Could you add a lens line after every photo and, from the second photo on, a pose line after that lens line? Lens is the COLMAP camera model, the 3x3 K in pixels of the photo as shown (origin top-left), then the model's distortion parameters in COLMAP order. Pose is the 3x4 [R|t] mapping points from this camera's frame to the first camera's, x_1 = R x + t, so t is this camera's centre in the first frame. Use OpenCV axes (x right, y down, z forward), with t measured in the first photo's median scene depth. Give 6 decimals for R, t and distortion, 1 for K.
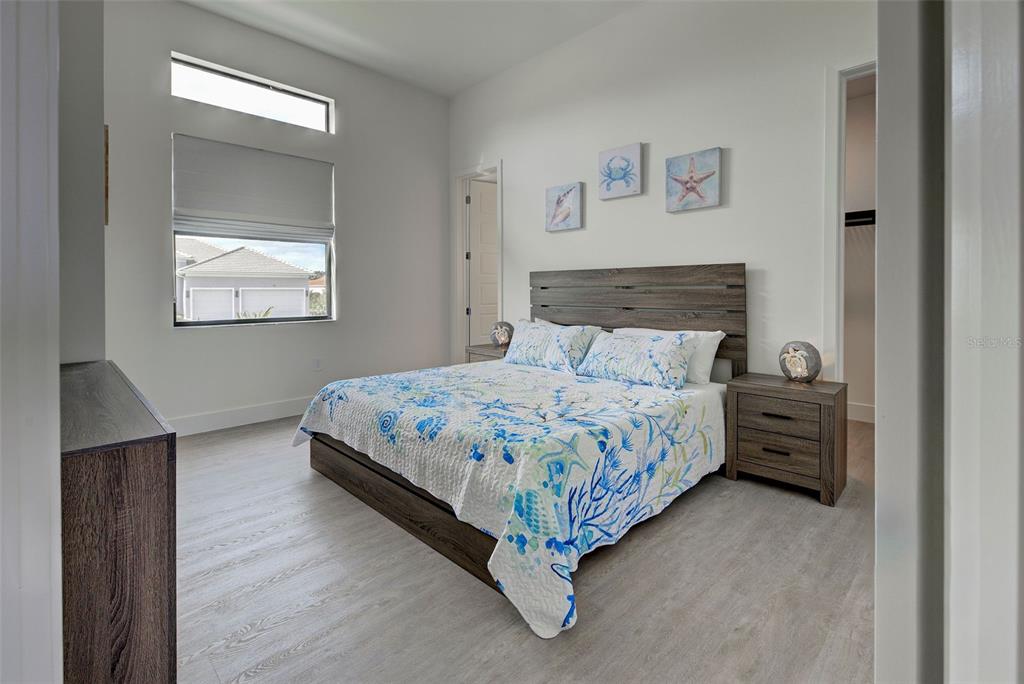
lens RADIAL K [[472.9, 0, 461.7], [0, 472.9, 293.0], [0, 0, 1]] dist [0.008047, -0.000423]
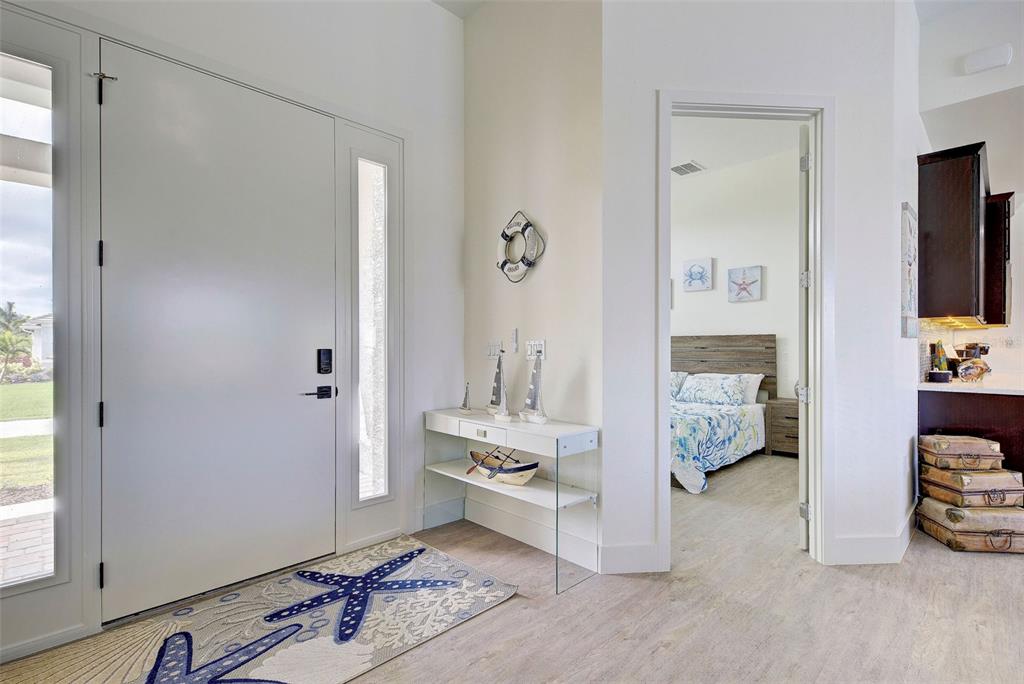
lens RADIAL K [[472.9, 0, 515.4], [0, 472.9, 345.7], [0, 0, 1]] dist [0.008047, -0.000423]
pose [[0.999318, 0.003311, 0.036784, -0.424420], [-0.002920, 0.999939, -0.010695, -0.000401], [-0.036817, 0.010580, 0.999266, -0.709646]]
